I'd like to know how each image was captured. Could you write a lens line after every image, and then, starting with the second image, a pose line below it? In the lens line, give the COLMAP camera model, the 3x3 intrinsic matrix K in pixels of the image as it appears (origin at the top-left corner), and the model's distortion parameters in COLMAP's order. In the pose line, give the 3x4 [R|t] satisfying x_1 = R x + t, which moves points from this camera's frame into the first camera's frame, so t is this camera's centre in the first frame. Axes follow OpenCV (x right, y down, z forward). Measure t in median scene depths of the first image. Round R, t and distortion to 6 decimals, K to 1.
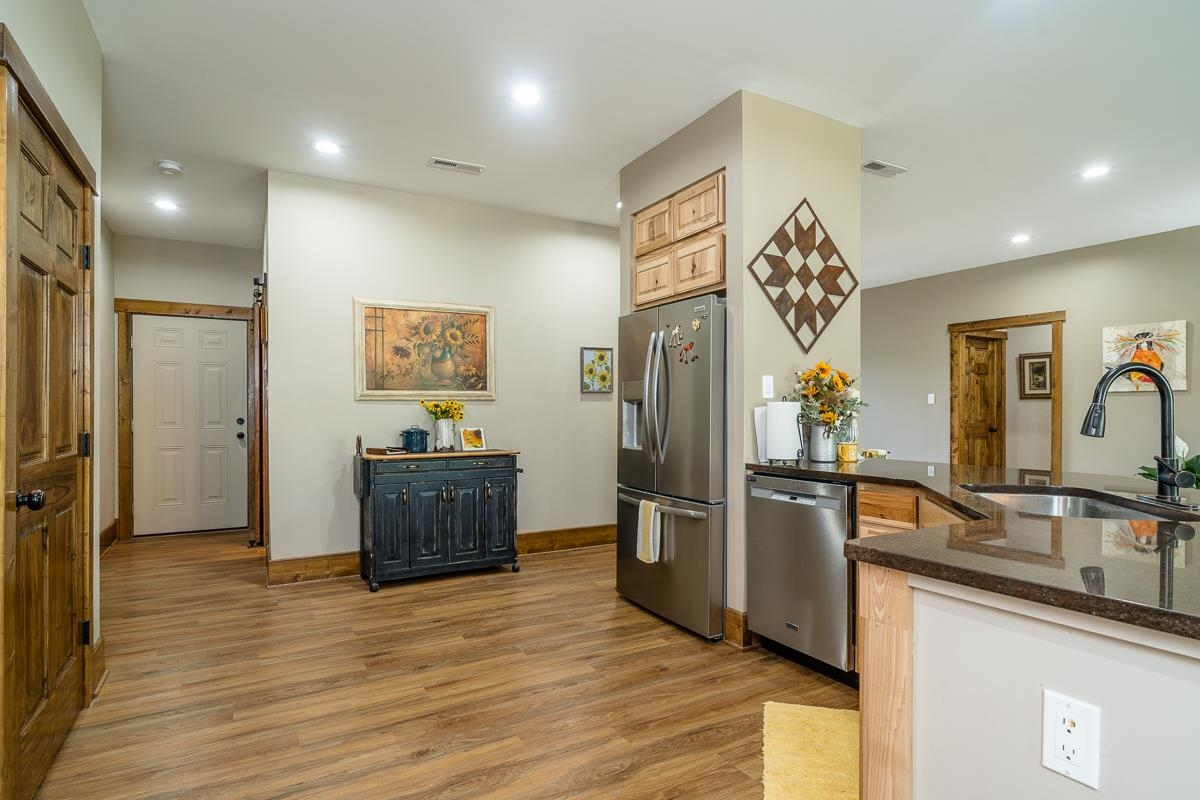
lens RADIAL K [[626.4, 0, 596.8], [0, 626.4, 399.7], [0, 0, 1]] dist [-0.000850, 0.002037]
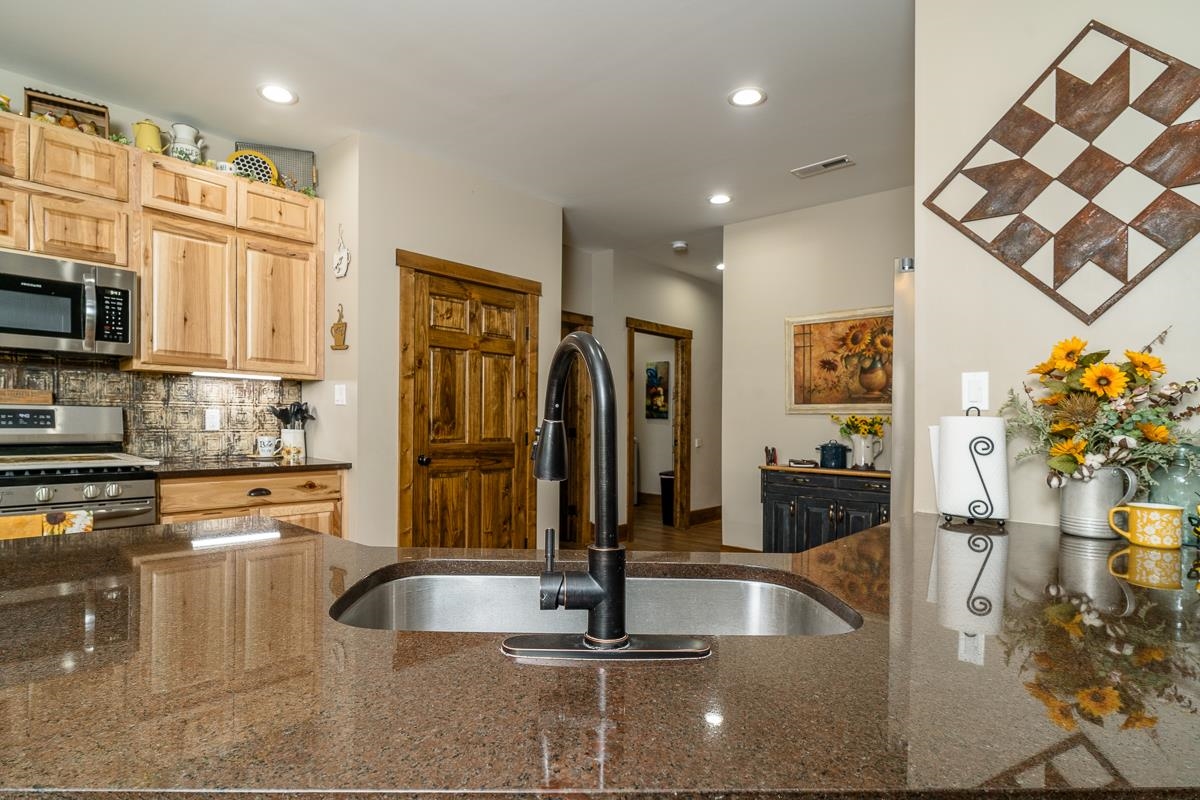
lens RADIAL K [[626.4, 0, 596.4], [0, 626.4, 410.6], [0, 0, 1]] dist [-0.000850, 0.002037]
pose [[0.328196, -0.005111, -0.944596, 0.532707], [0.000512, 0.999986, -0.005233, 0.000387], [0.944610, 0.001234, 0.328194, 0.348789]]
